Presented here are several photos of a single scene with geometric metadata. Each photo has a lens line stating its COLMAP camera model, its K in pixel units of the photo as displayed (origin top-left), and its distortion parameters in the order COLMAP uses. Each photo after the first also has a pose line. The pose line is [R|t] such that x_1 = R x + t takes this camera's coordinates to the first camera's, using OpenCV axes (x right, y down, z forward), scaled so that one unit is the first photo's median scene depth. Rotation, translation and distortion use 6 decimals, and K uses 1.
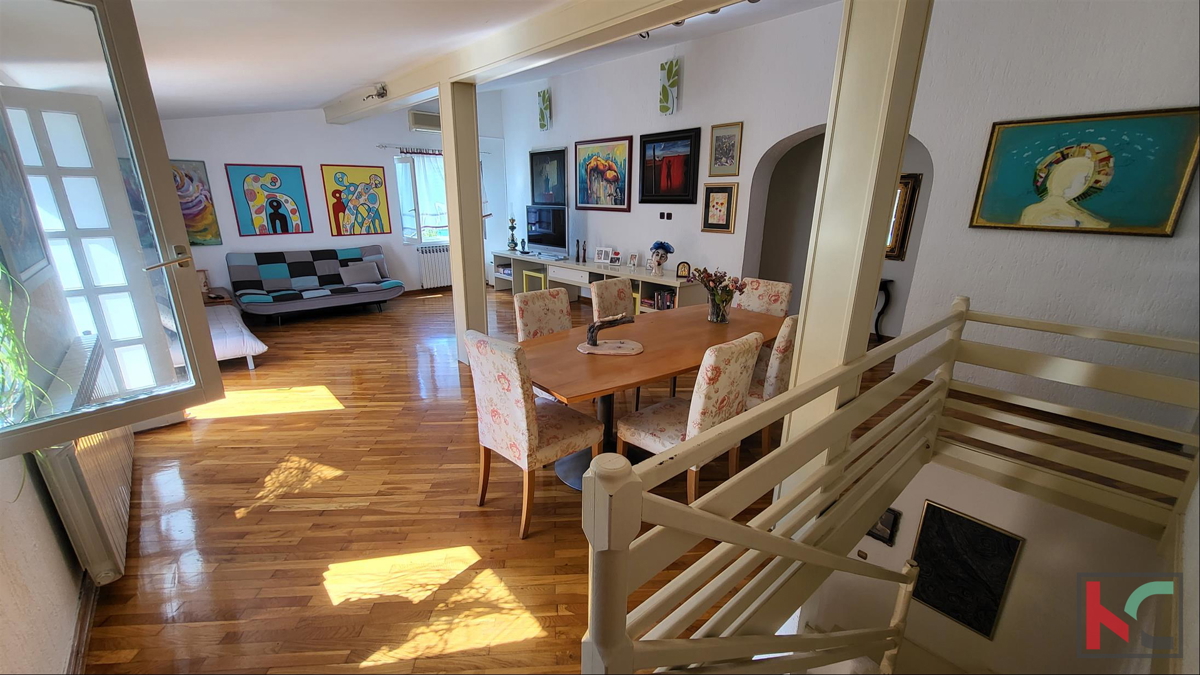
lens RADIAL K [[467.6, 0, 596.5], [0, 467.6, 338.6], [0, 0, 1]] dist [0.003626, 0.000006]
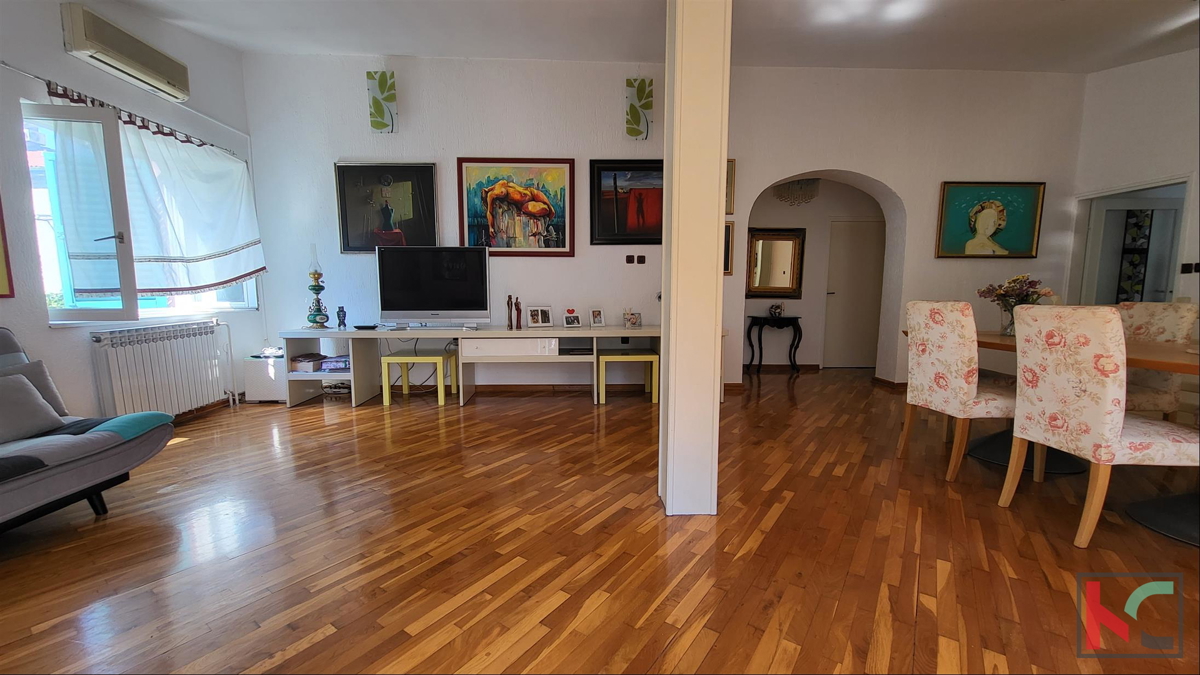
lens RADIAL K [[467.6, 0, 599.6], [0, 467.6, 342.2], [0, 0, 1]] dist [0.003626, 0.000006]
pose [[0.648522, -0.095403, 0.755194, -0.481097], [0.227542, 0.971048, -0.072729, -0.072587], [-0.726391, 0.219005, 0.651454, 0.509128]]
